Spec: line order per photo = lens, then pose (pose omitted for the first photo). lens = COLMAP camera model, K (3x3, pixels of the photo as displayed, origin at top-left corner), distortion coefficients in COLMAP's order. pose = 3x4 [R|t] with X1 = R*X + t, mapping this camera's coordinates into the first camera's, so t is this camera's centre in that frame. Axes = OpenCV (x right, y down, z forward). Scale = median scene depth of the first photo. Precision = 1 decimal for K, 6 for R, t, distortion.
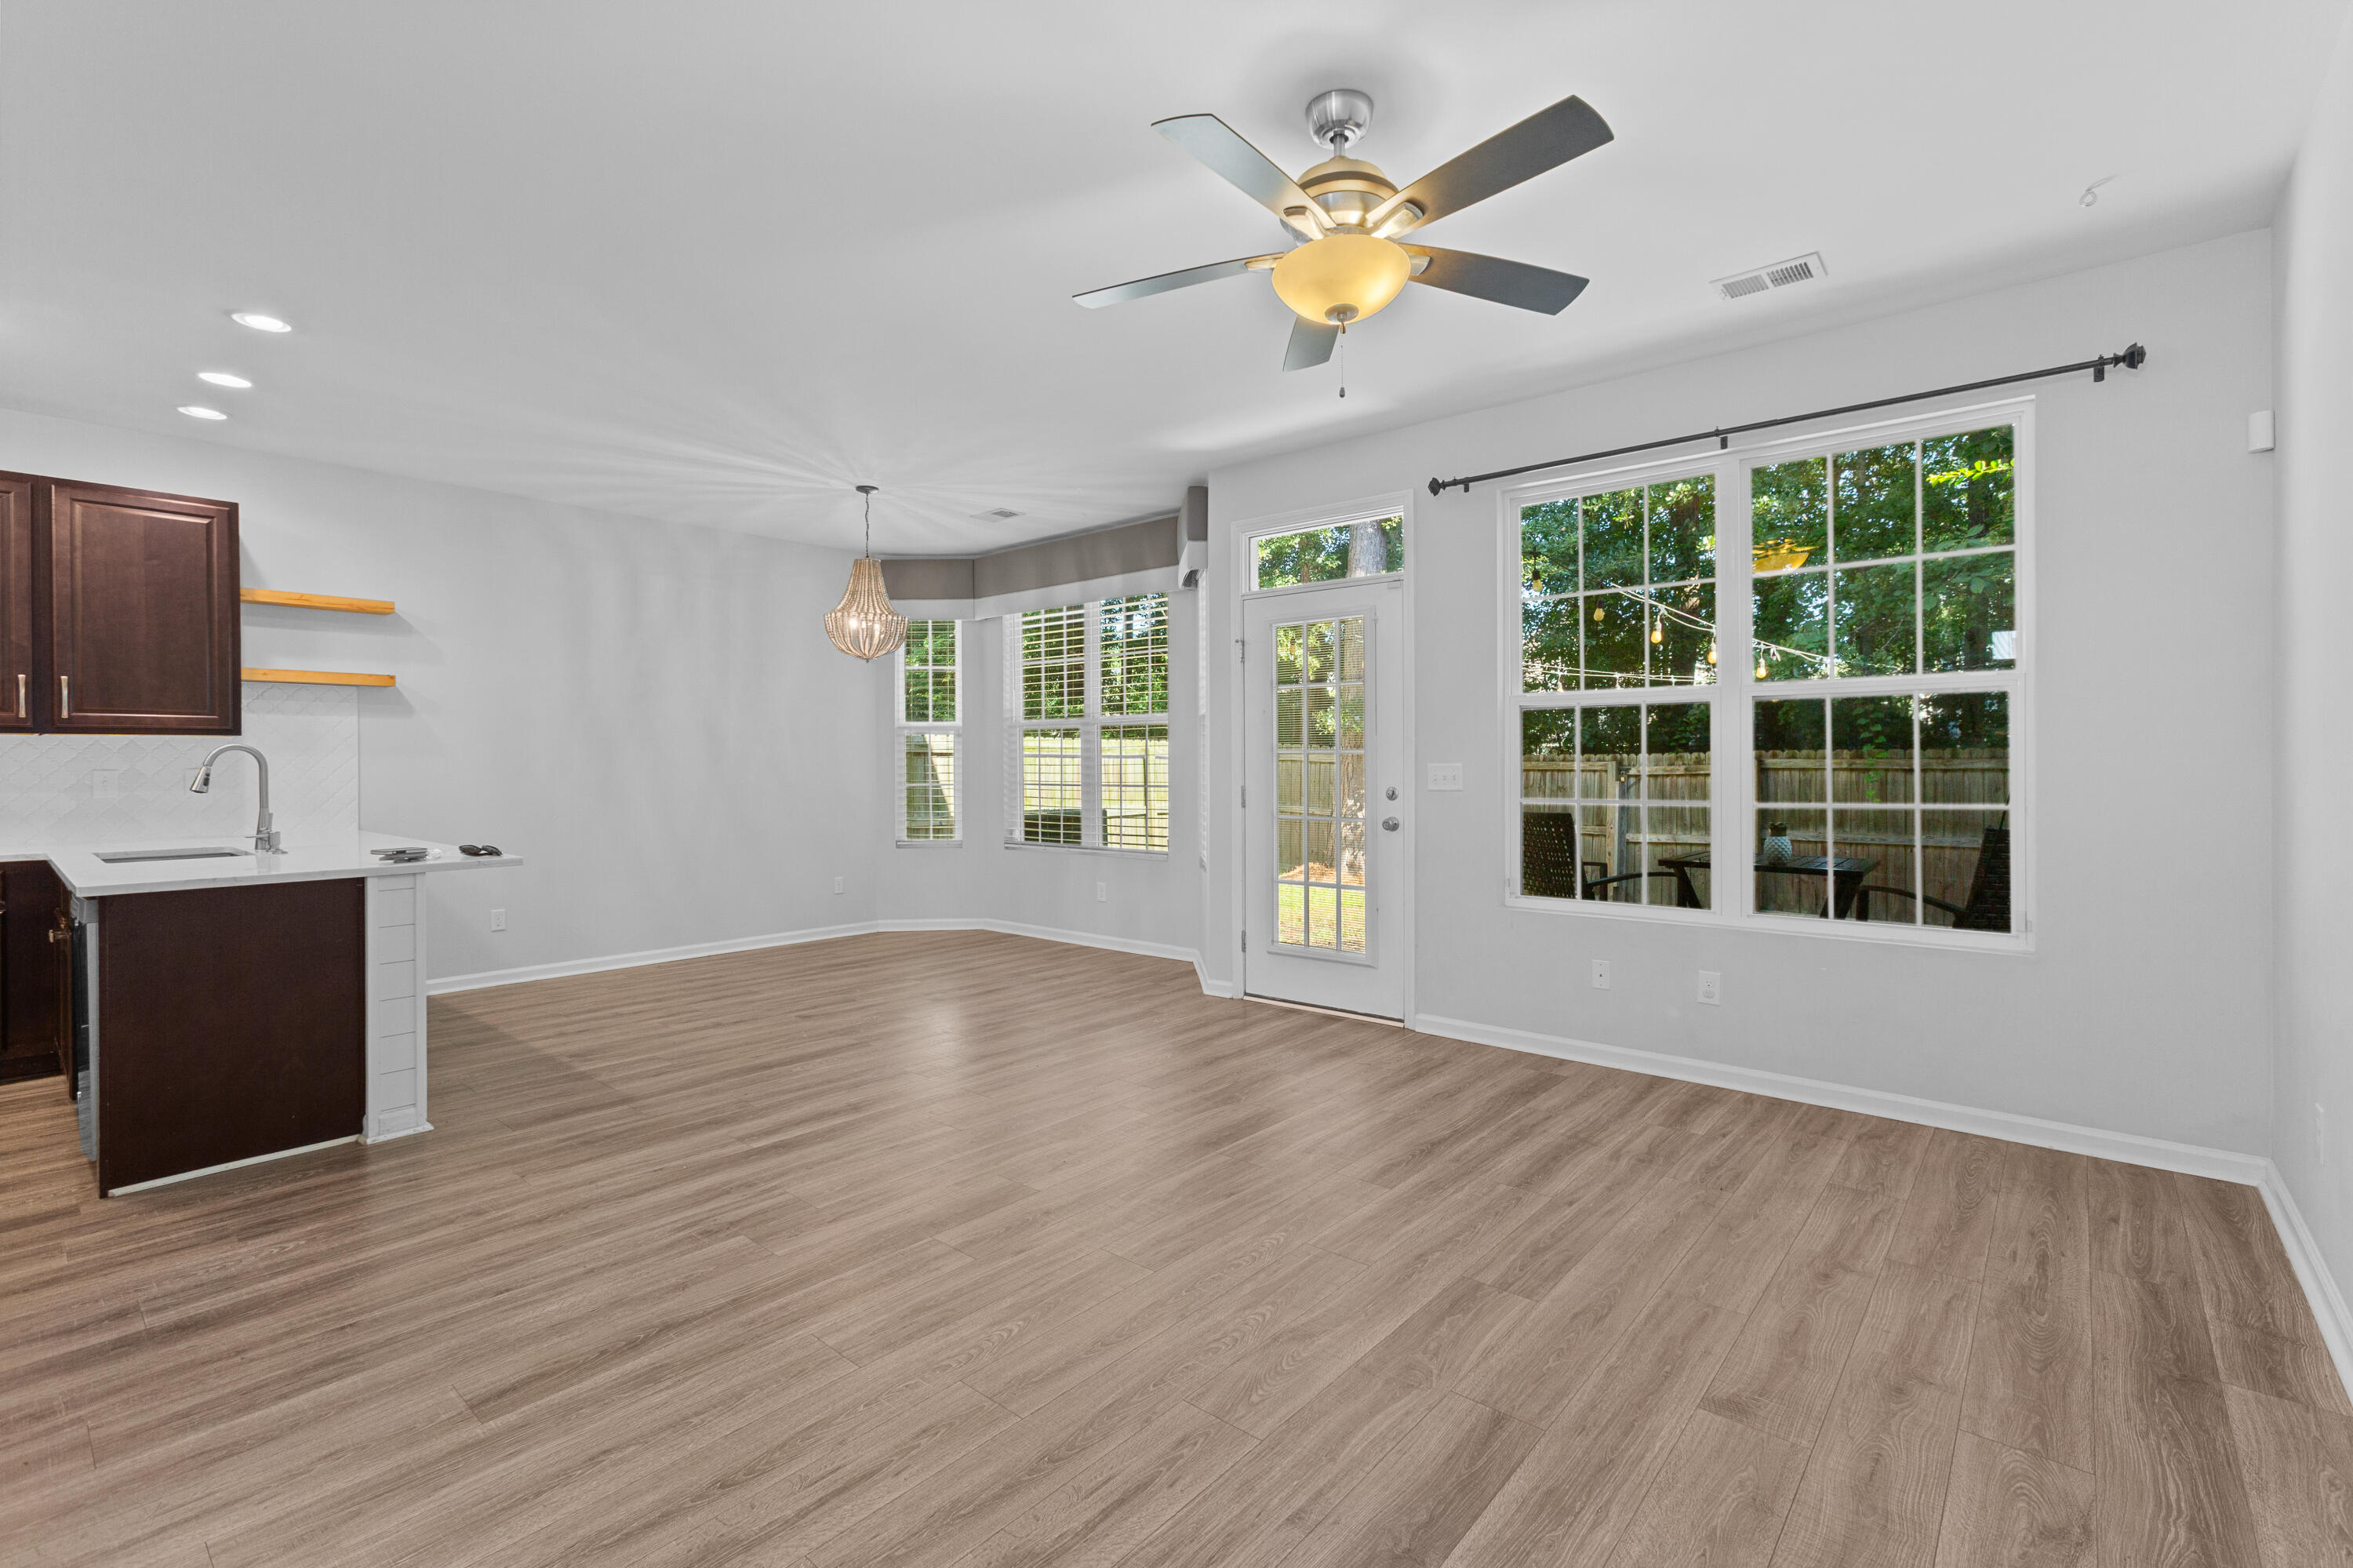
lens RADIAL K [[1041.3, 0, 1180.2], [0, 1041.3, 770.6], [0, 0, 1]] dist [0.000921, 0.000370]
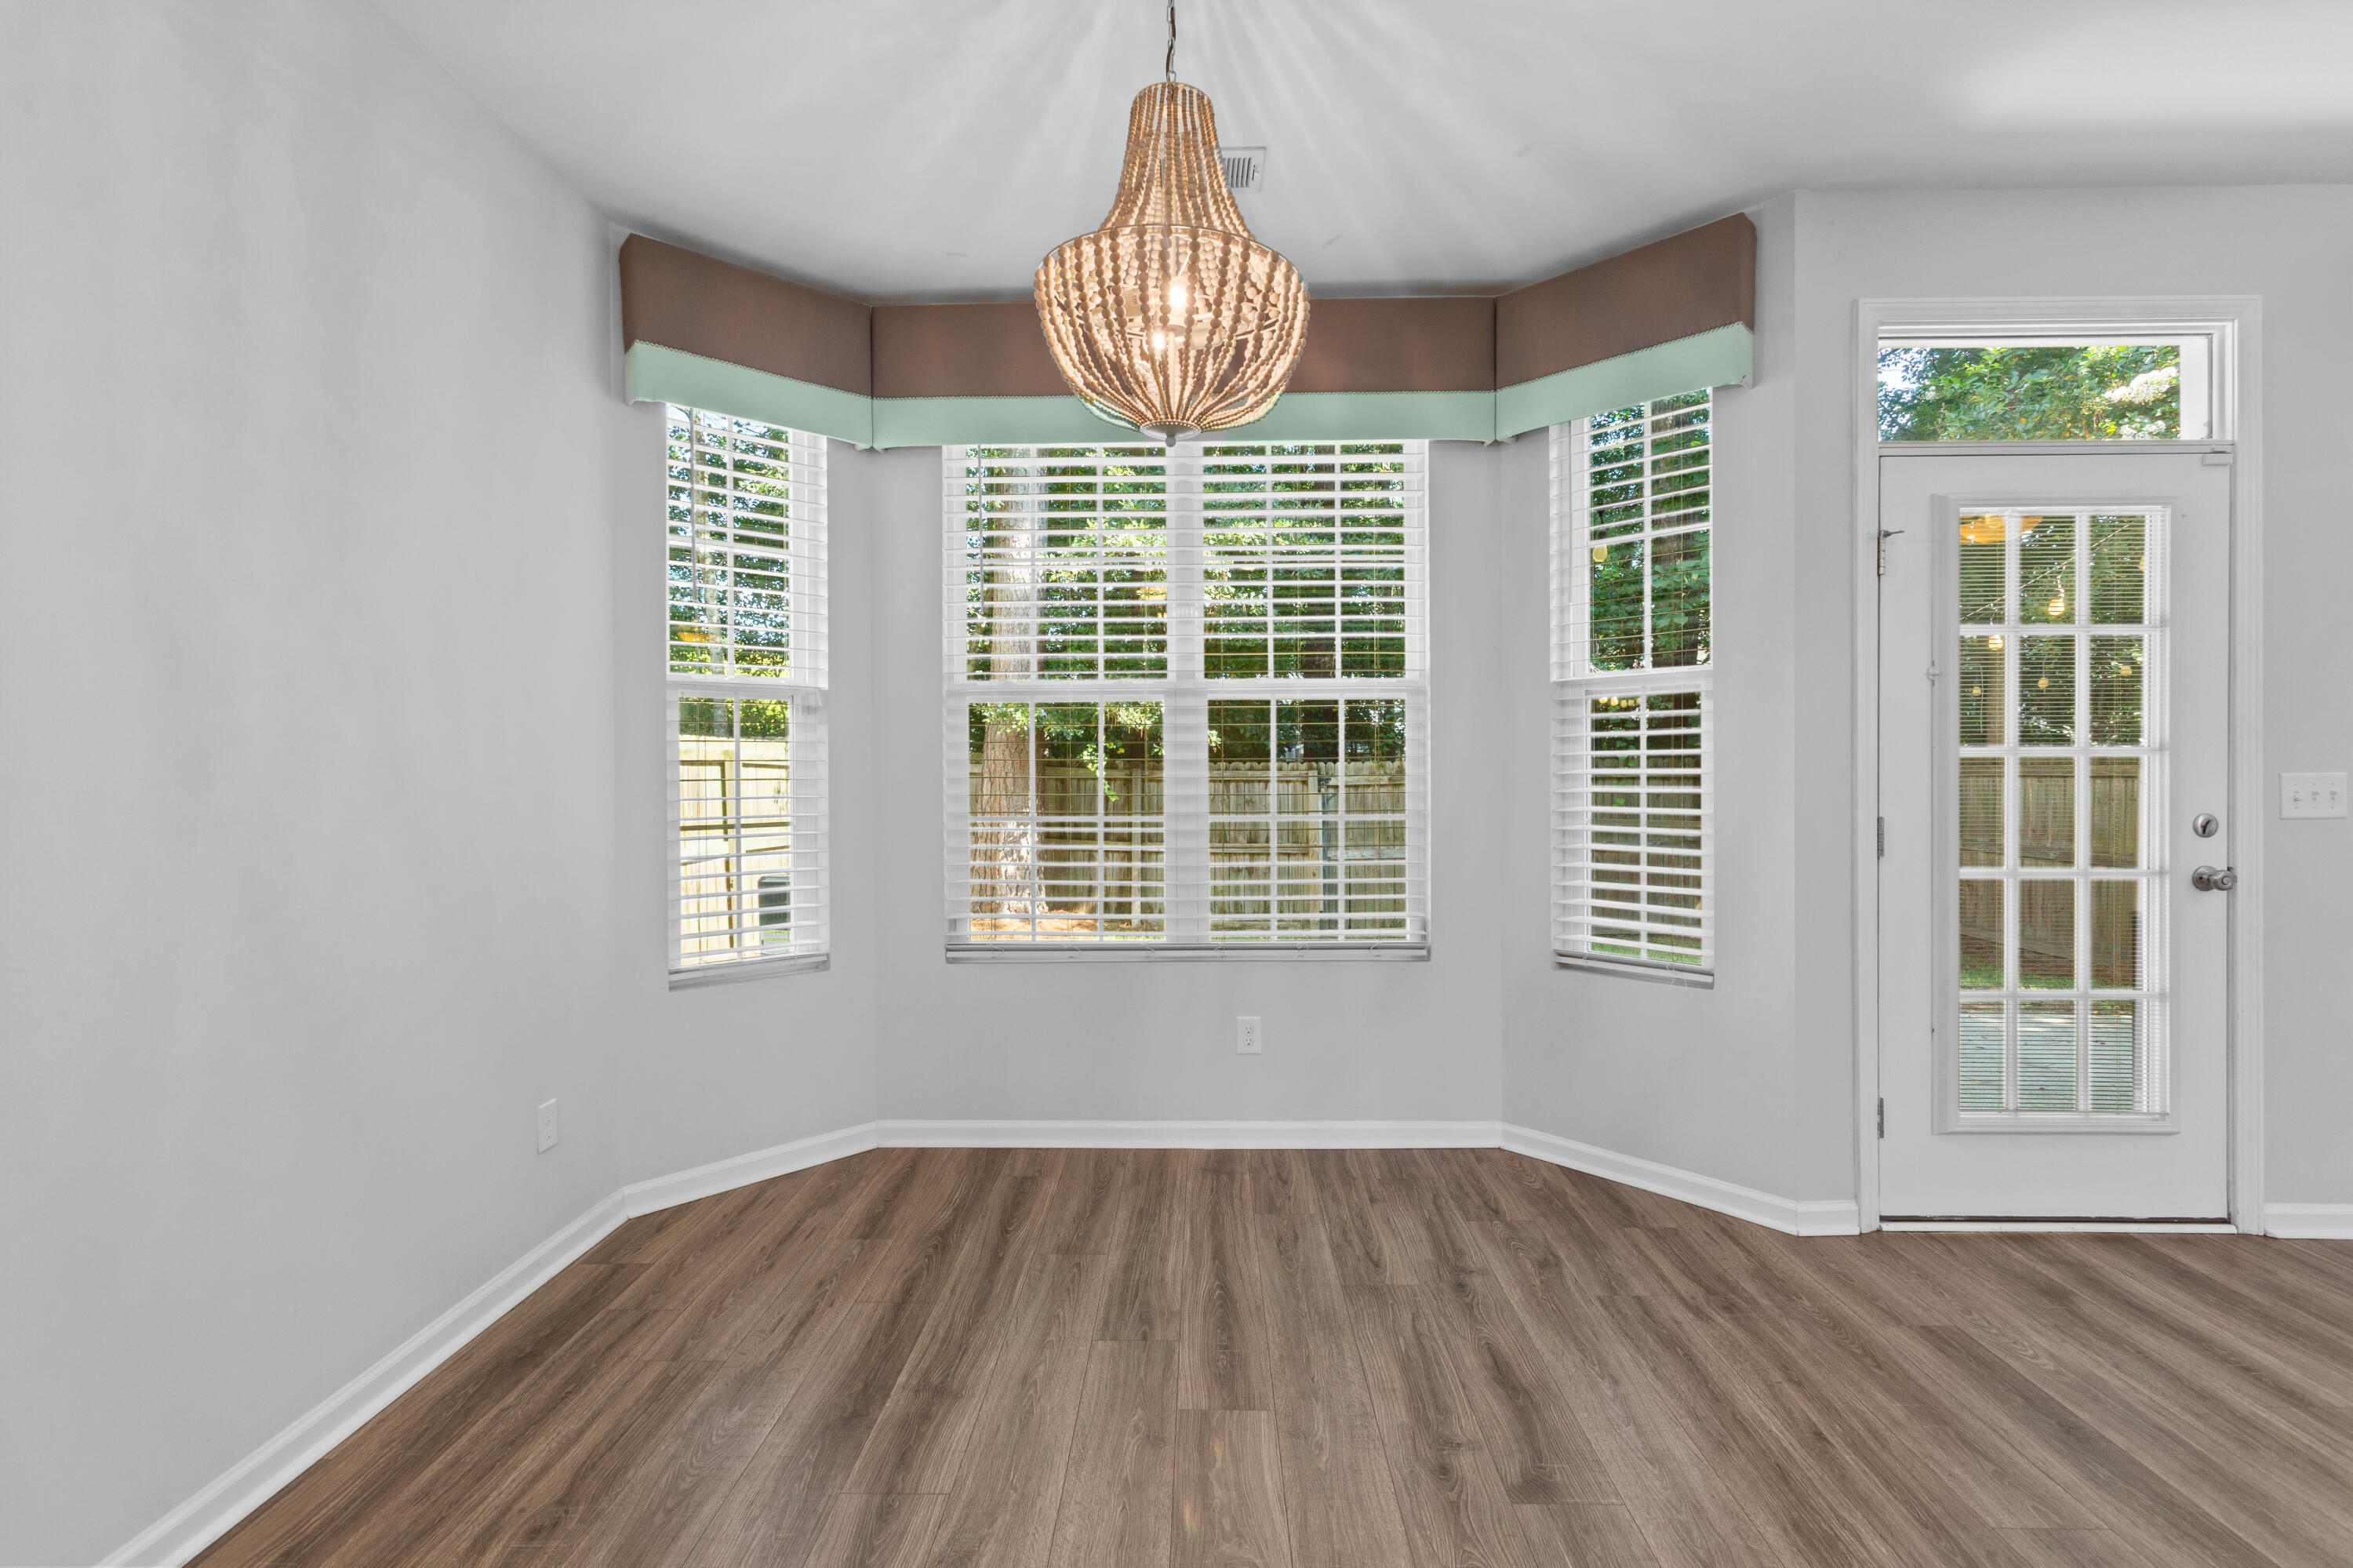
lens RADIAL K [[1041.3, 0, 1180.2], [0, 1041.3, 770.6], [0, 0, 1]] dist [0.000921, 0.000370]
pose [[0.772034, 0.001528, 0.635579, -0.718703], [0.005888, 0.999937, -0.009557, -0.006799], [-0.635553, 0.011121, 0.771977, 1.122135]]
